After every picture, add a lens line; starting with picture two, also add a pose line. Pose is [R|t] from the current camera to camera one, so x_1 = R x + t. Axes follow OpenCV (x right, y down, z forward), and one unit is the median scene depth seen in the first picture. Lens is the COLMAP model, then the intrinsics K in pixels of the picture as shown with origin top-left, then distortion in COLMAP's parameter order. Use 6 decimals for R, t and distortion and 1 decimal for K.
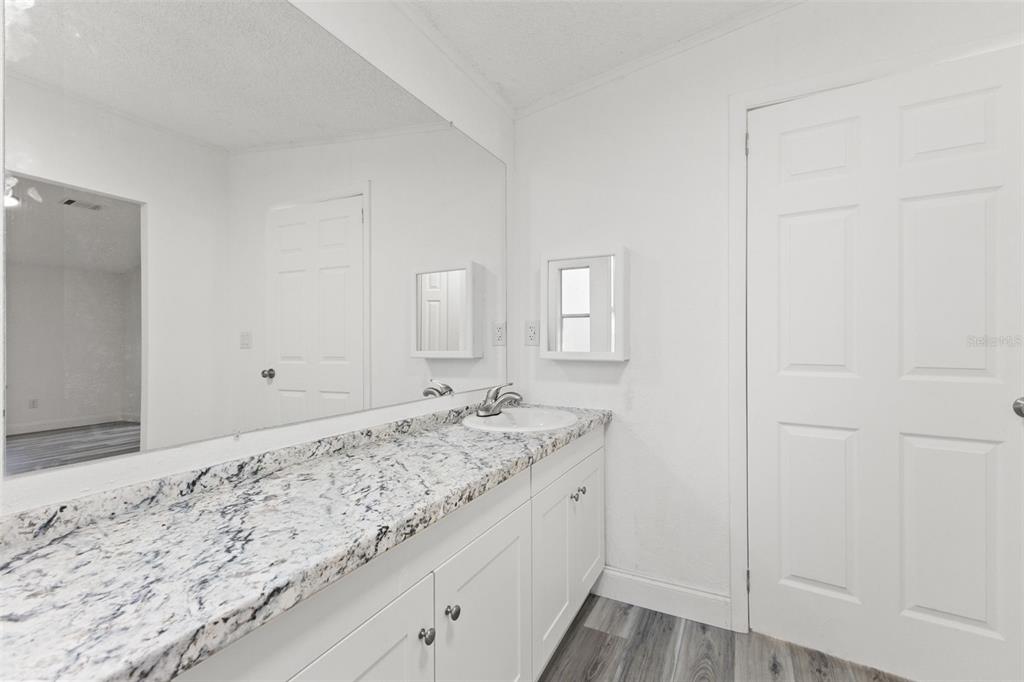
lens RADIAL K [[440.2, 0, 511.9], [0, 440.2, 338.8], [0, 0, 1]] dist [0.015104, 0.000105]
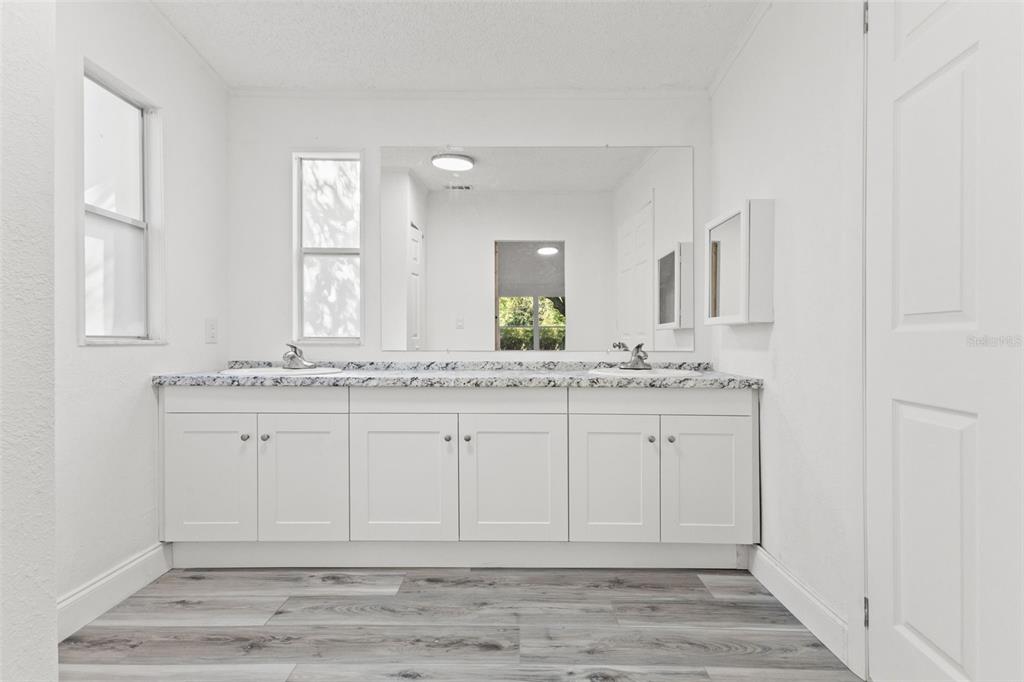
lens RADIAL K [[440.2, 0, 512.5], [0, 440.2, 341.3], [0, 0, 1]] dist [0.015104, 0.000105]
pose [[0.458176, 0.005395, -0.888845, 1.073782], [0.006083, 0.999939, 0.009206, 0.097501], [0.888841, -0.009625, 0.458115, 0.161479]]
